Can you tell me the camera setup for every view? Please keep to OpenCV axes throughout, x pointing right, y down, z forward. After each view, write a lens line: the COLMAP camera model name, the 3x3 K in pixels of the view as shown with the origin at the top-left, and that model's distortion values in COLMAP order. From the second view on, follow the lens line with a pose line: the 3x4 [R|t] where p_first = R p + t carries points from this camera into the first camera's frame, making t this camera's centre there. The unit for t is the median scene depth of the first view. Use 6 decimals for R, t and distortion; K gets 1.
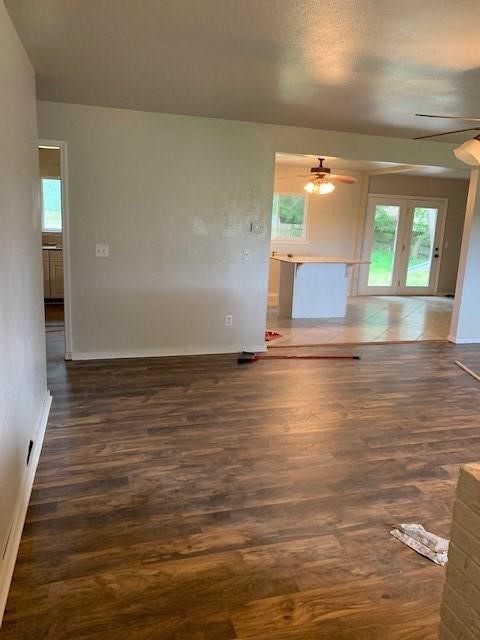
lens RADIAL K [[483.0, 0, 240.0], [0, 483.0, 320.0], [0, 0, 1]] dist [0.059096, -0.066972]
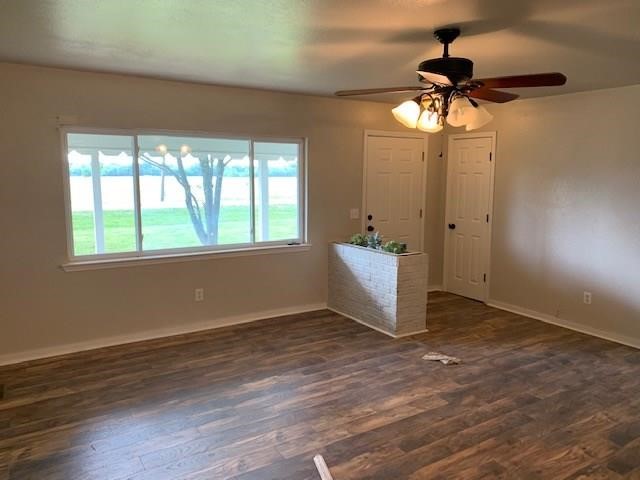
lens RADIAL K [[483.0, 0, 320.0], [0, 483.0, 240.0], [0, 0, 1]] dist [0.059096, -0.066972]
pose [[-0.958842, -0.013398, -0.283623, 1.091929], [-0.105629, 0.944025, 0.312503, -0.389461], [0.263560, 0.329600, -0.906587, 1.953890]]
